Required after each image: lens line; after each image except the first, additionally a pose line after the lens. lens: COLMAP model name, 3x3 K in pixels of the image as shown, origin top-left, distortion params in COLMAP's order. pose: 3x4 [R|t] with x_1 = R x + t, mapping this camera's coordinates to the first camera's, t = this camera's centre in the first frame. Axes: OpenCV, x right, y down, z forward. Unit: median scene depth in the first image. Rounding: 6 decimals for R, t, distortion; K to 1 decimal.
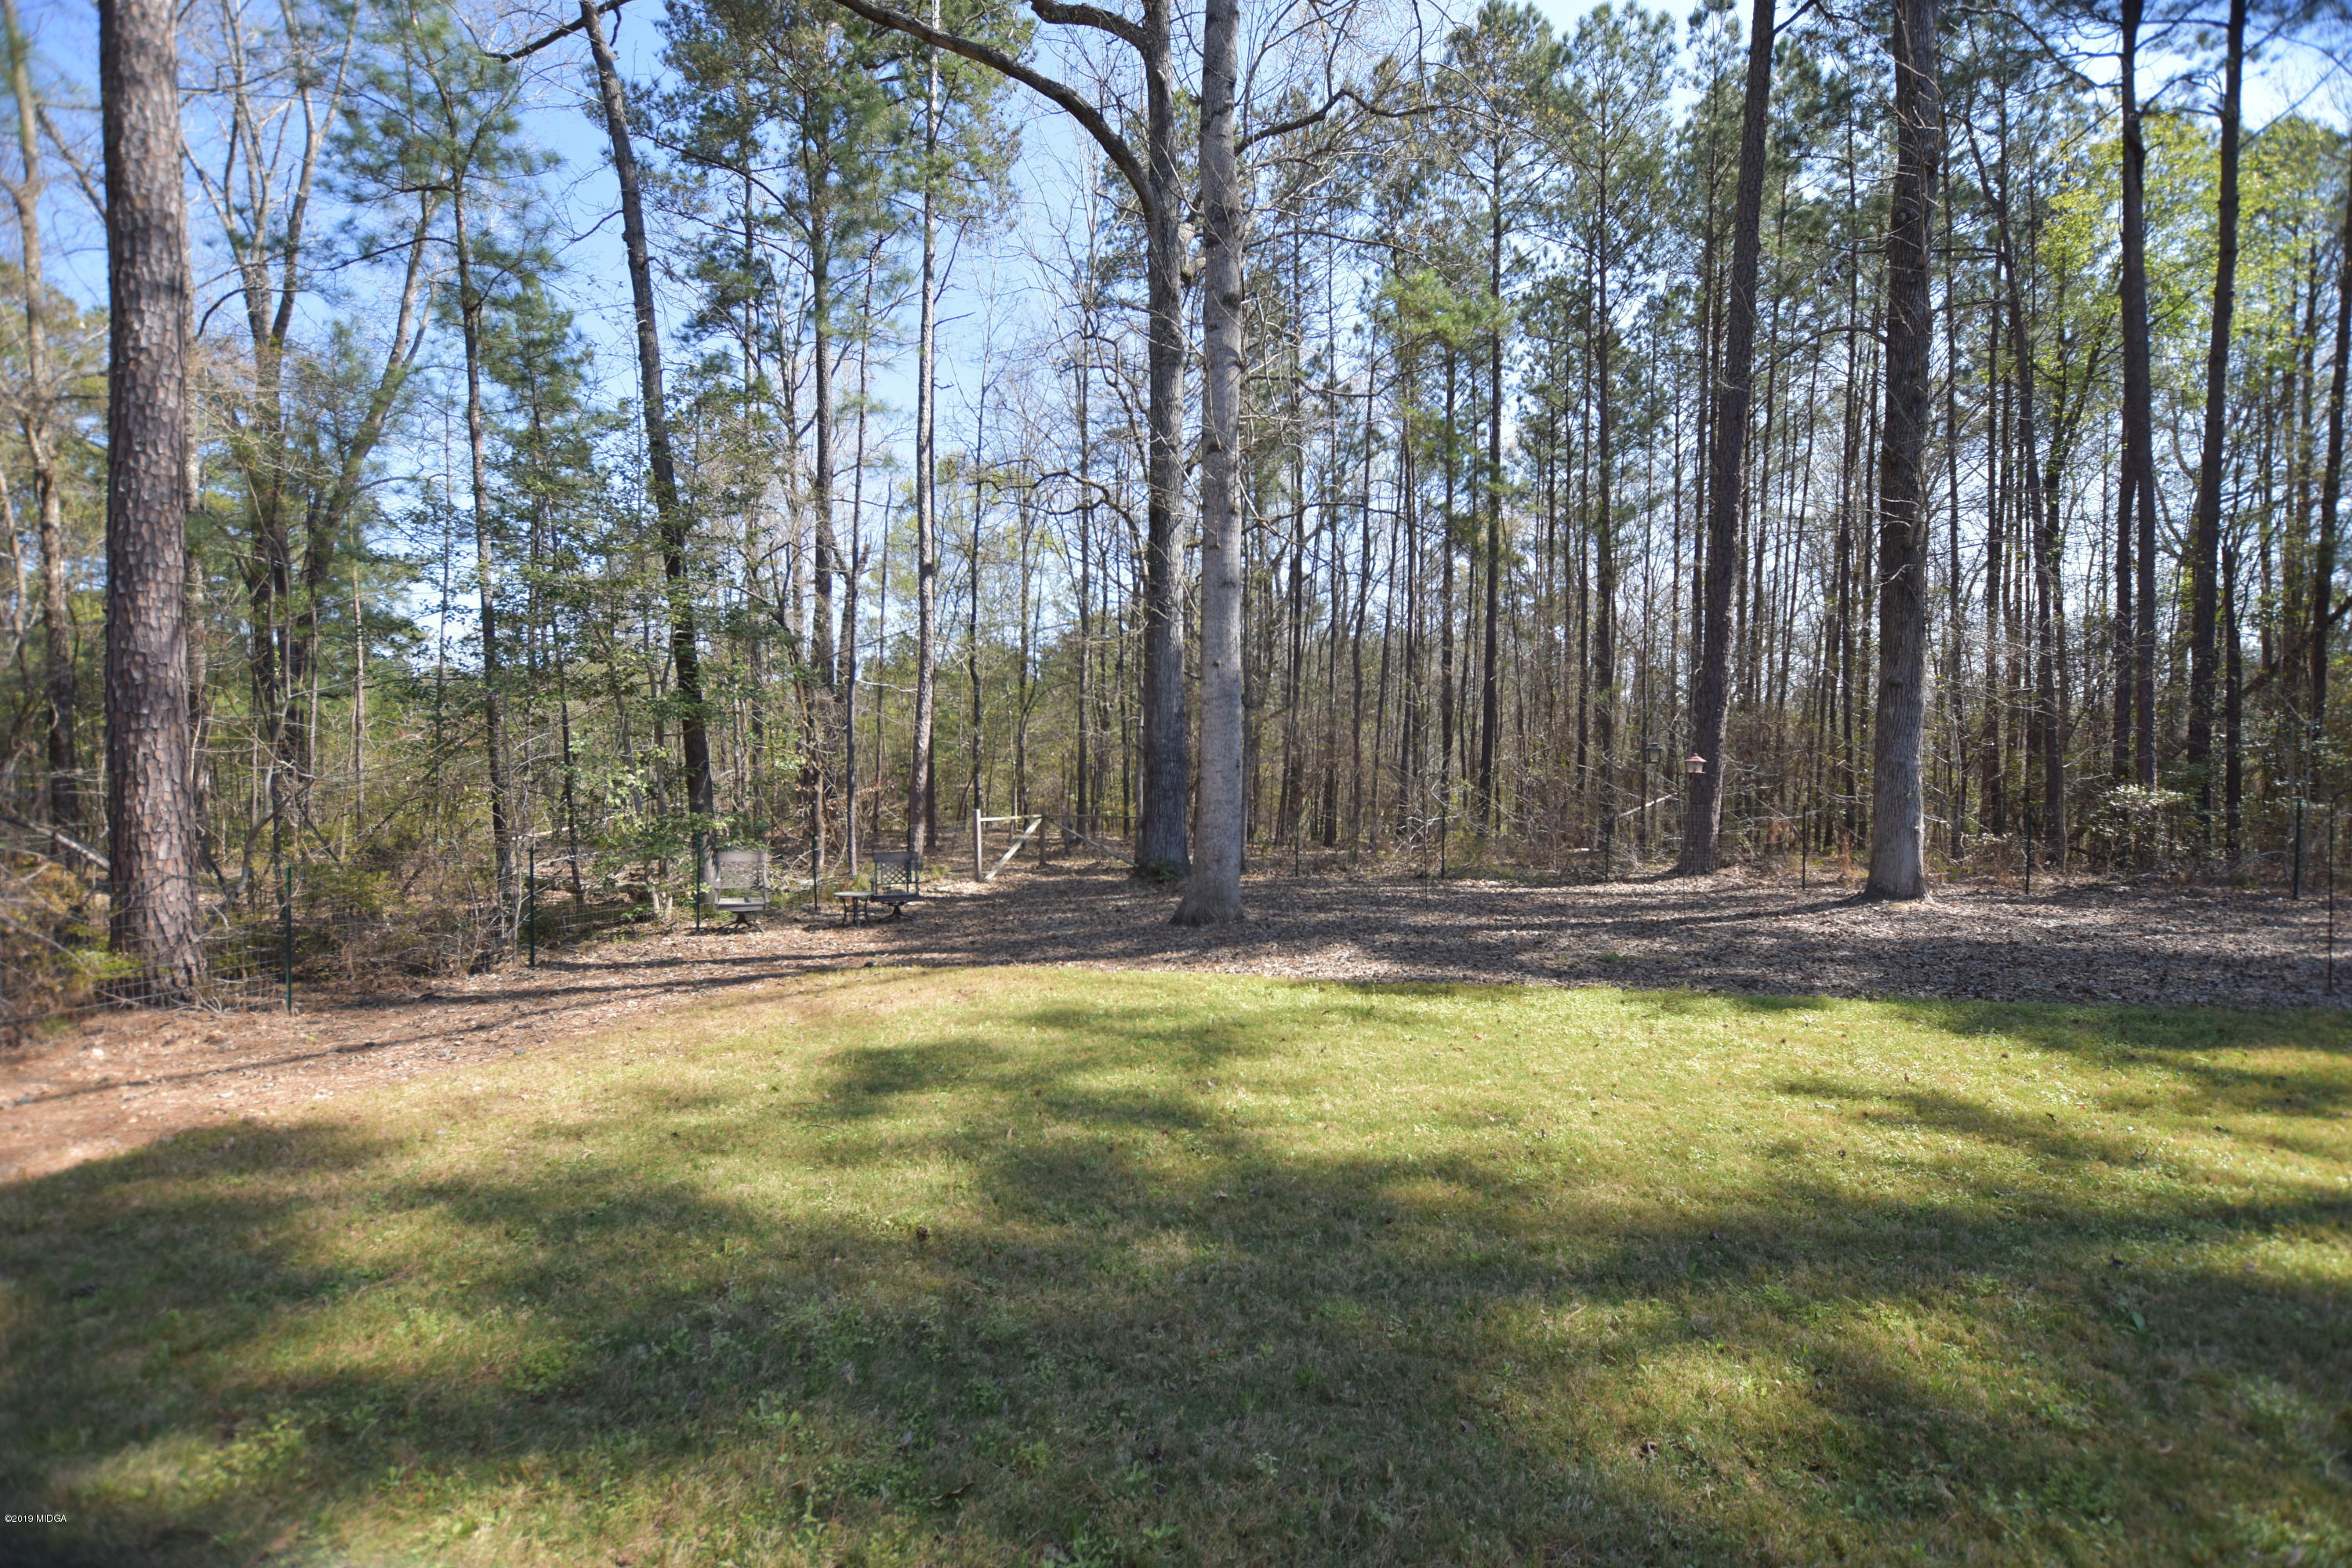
lens RADIAL K [[1035.3, 0, 1162.0], [0, 1035.3, 773.5], [0, 0, 1]] dist [-0.029204, 0.002681]
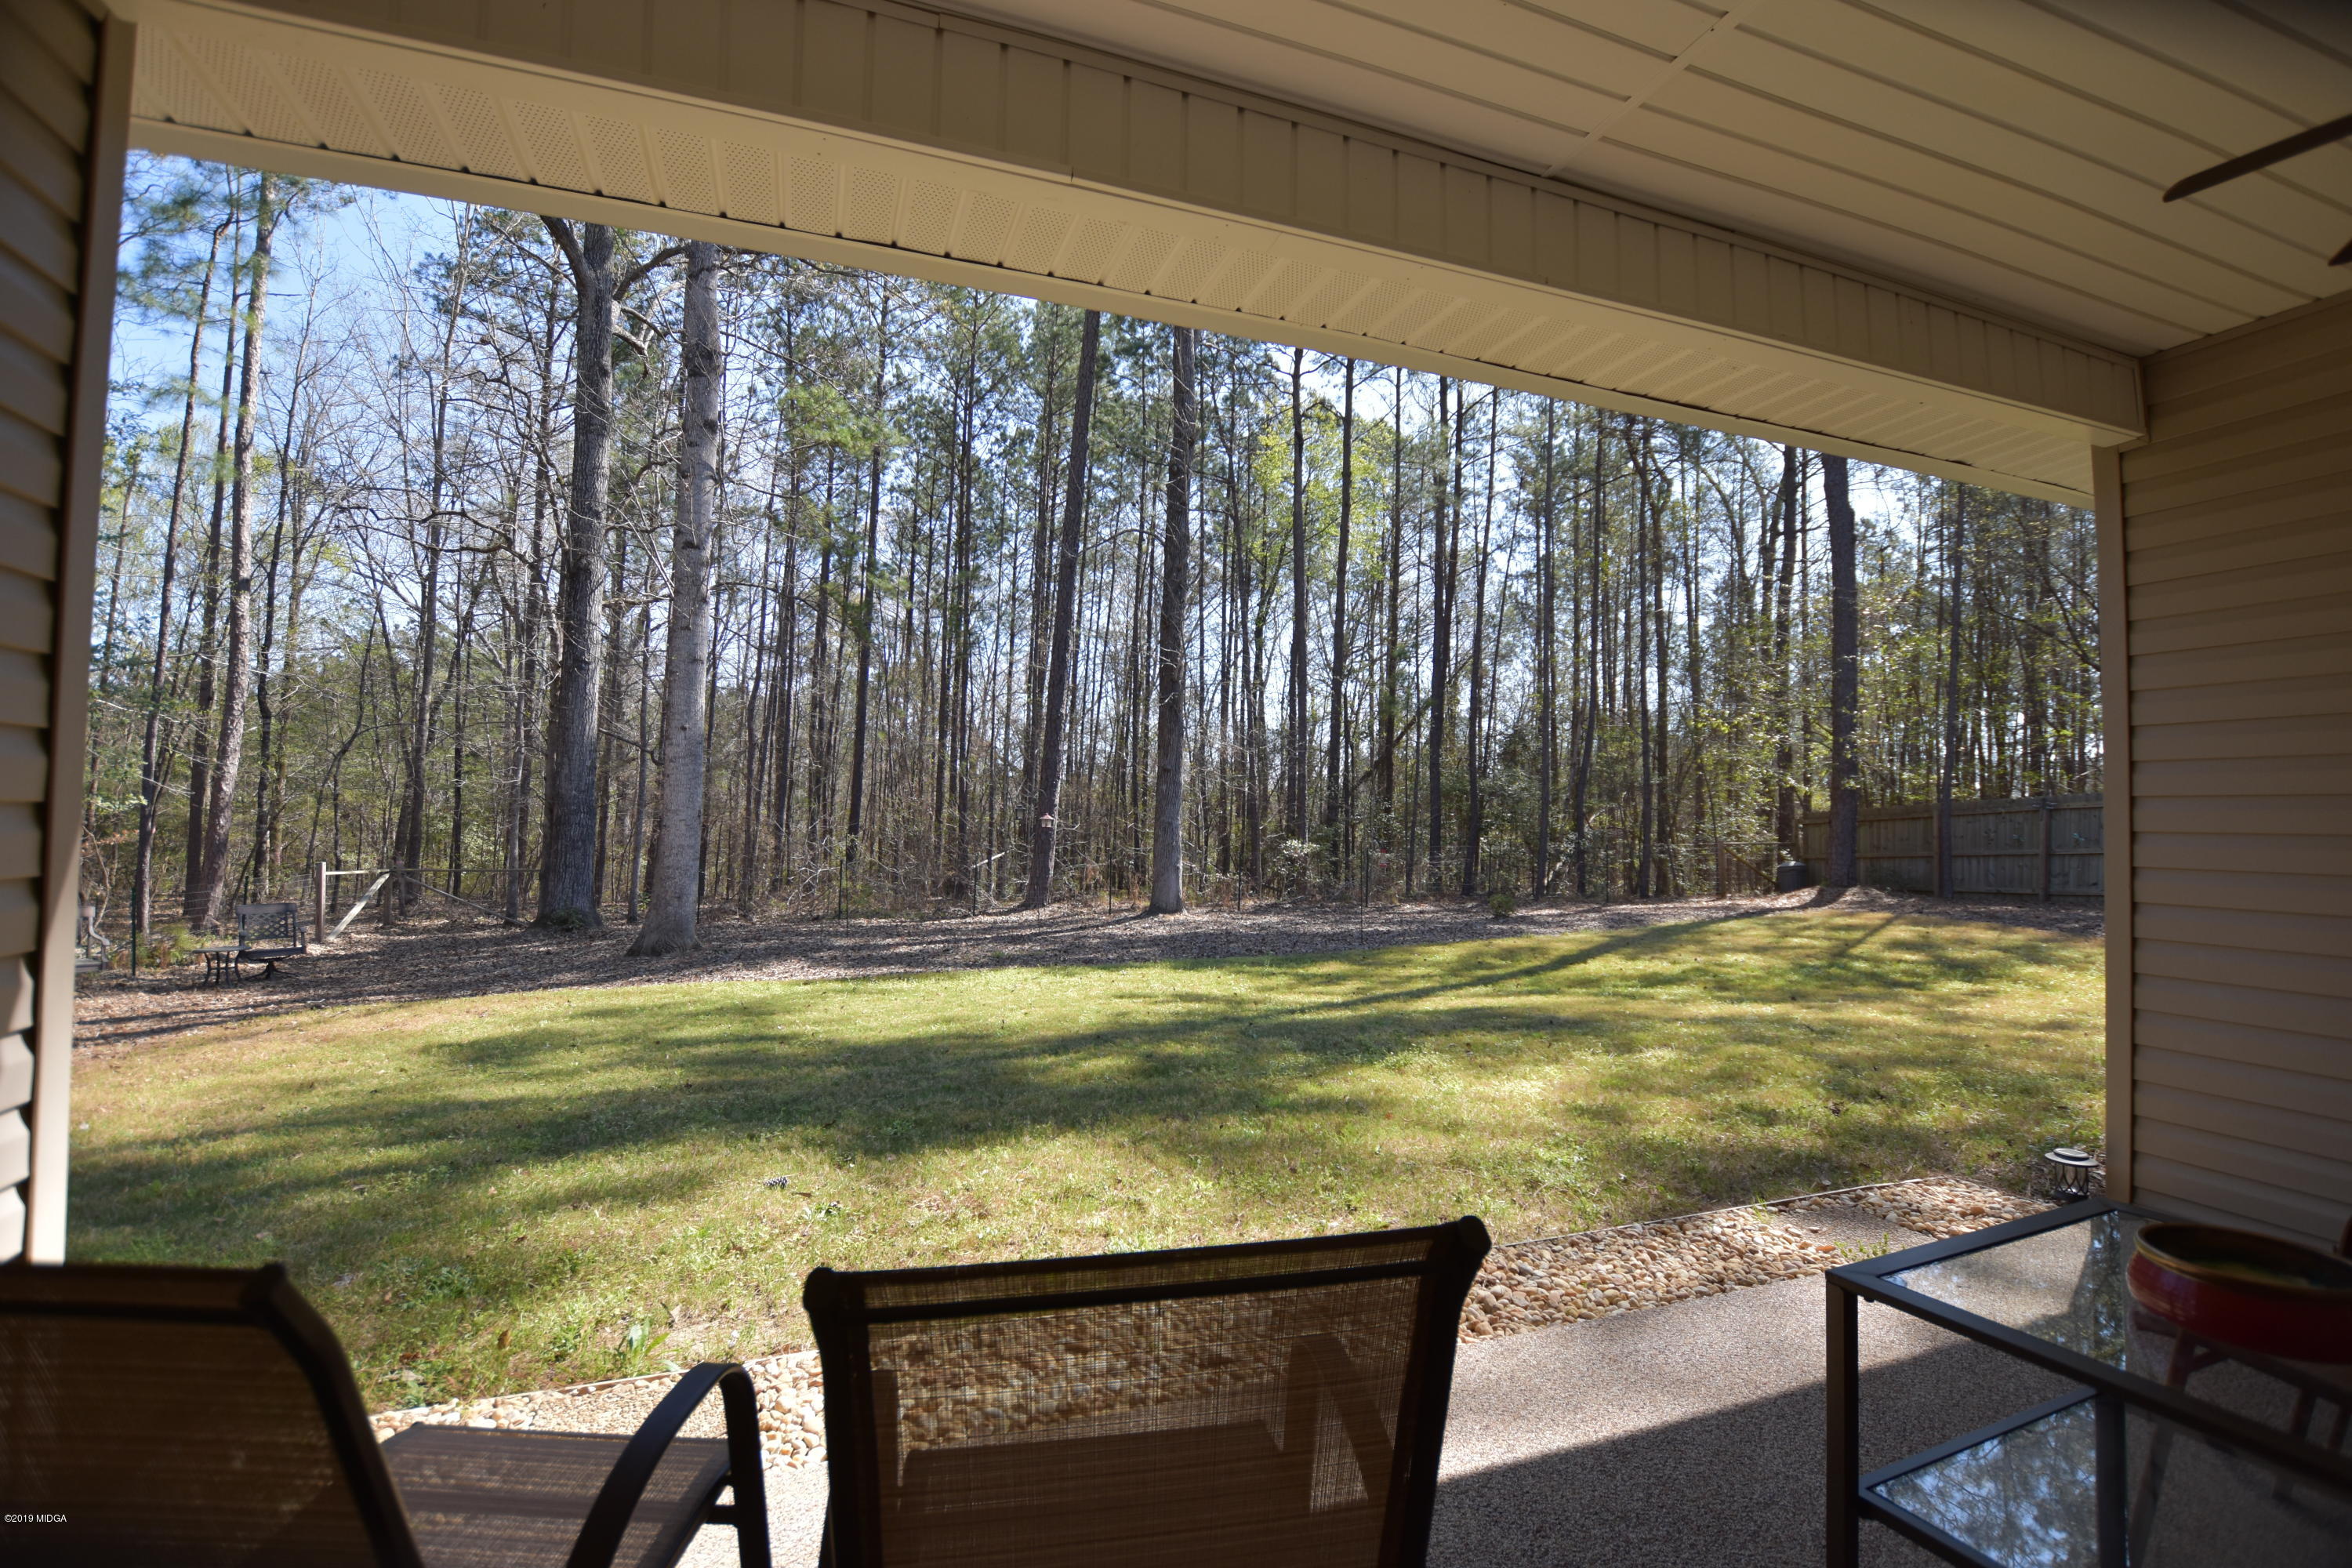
lens RADIAL K [[1035.3, 0, 1175.6], [0, 1035.3, 777.8], [0, 0, 1]] dist [-0.029204, 0.002681]
pose [[0.805502, 0.038419, 0.591346, -0.098655], [-0.006947, 0.998440, -0.055403, 0.004924], [-0.592552, 0.040519, 0.804512, -0.133418]]
